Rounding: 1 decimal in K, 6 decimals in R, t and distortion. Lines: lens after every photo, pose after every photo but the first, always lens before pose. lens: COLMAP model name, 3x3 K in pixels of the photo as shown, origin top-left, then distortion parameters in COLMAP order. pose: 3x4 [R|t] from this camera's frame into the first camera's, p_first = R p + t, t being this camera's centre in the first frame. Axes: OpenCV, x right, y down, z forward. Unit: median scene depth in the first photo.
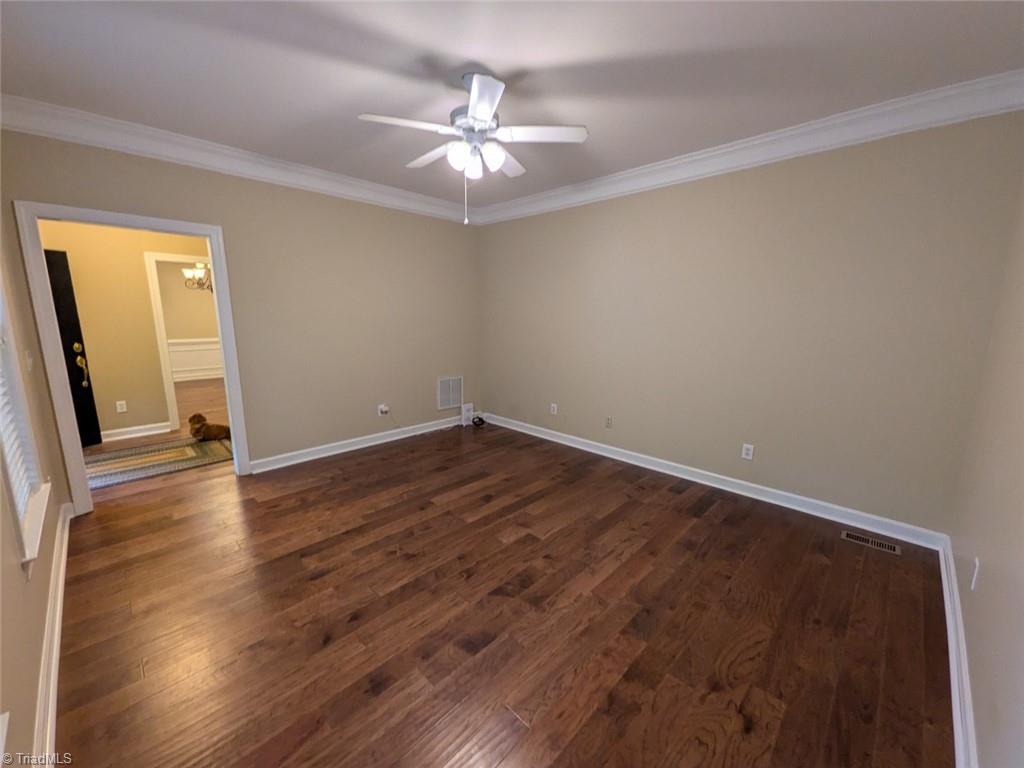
lens RADIAL K [[407.8, 0, 506.5], [0, 407.8, 387.0], [0, 0, 1]] dist [0.014867, -0.000045]
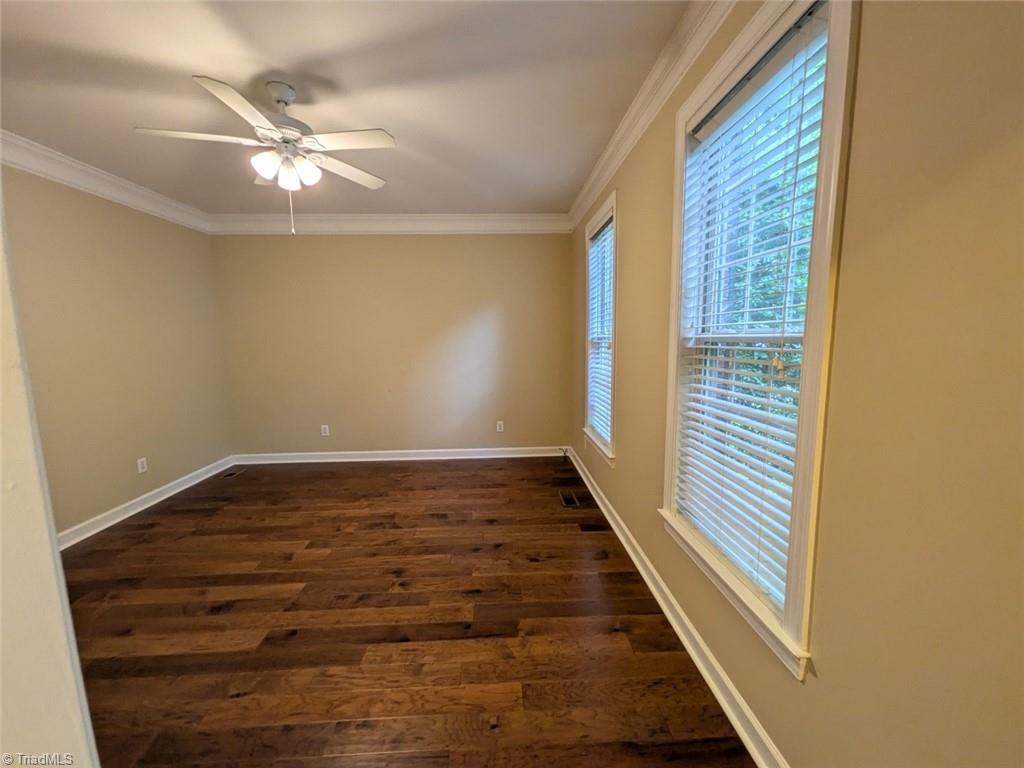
lens RADIAL K [[407.8, 0, 512.0], [0, 407.8, 386.8], [0, 0, 1]] dist [0.014867, -0.000045]
pose [[-0.735710, -0.078331, 0.672752, -1.007374], [0.131530, 0.957856, 0.255367, -0.225972], [-0.664402, 0.276363, -0.694401, 1.294188]]
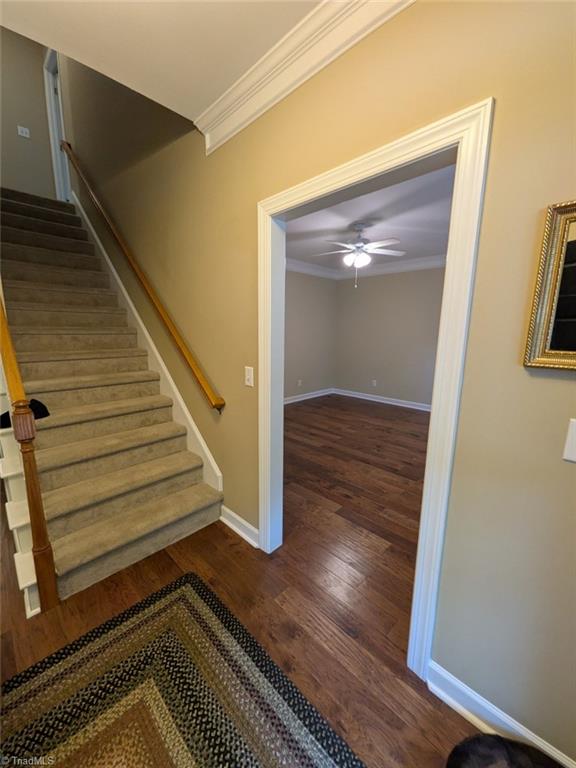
lens RADIAL K [[305.9, 0, 285.4], [0, 305.9, 384.5], [0, 0, 1]] dist [0.014867, -0.000045]
pose [[-0.009214, -0.180606, 0.983512, -1.608675], [0.164768, 0.969836, 0.179638, -0.240633], [-0.986289, 0.163707, 0.020822, 1.296870]]
